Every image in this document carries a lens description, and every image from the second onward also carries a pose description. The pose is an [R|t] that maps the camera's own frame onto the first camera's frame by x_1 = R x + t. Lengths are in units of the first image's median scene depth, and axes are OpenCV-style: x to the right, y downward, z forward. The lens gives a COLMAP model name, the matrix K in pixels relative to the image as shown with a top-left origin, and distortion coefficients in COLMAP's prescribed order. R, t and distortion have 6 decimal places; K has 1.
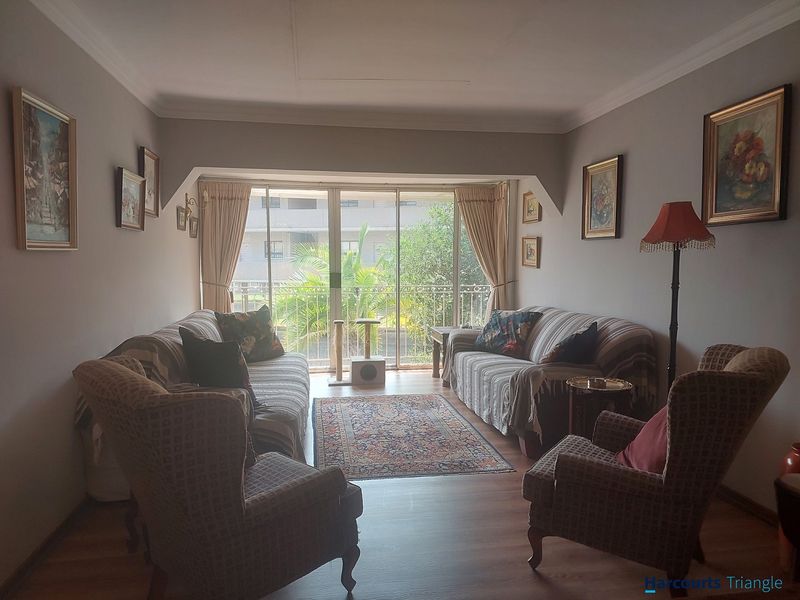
lens RADIAL K [[537.5, 0, 399.6], [0, 537.5, 302.0], [0, 0, 1]] dist [-0.001448, -0.001162]
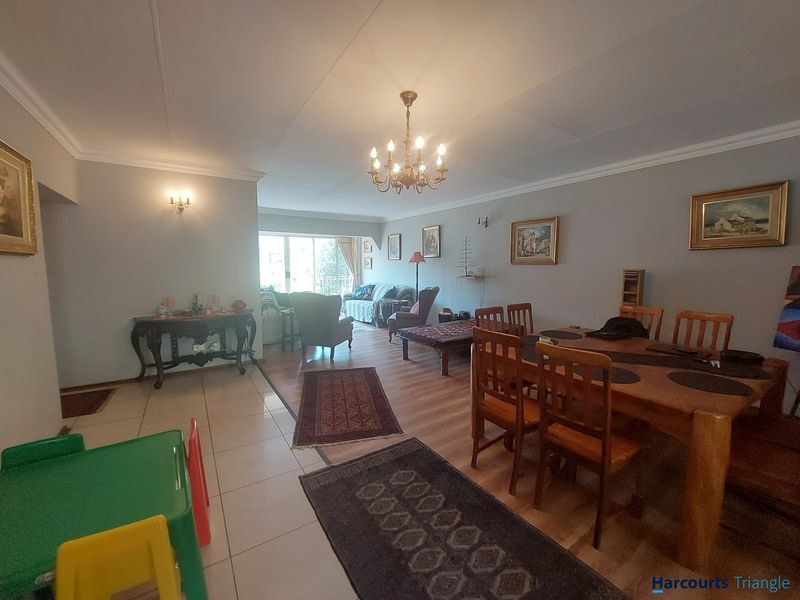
lens RADIAL K [[320.7, 0, 394.8], [0, 320.7, 297.2], [0, 0, 1]] dist [-0.018687, 0.000095]
pose [[0.914193, -0.047053, 0.402539, -0.402923], [0.035968, 0.998738, 0.035058, 0.035544], [-0.403681, -0.017571, 0.914731, -0.740385]]
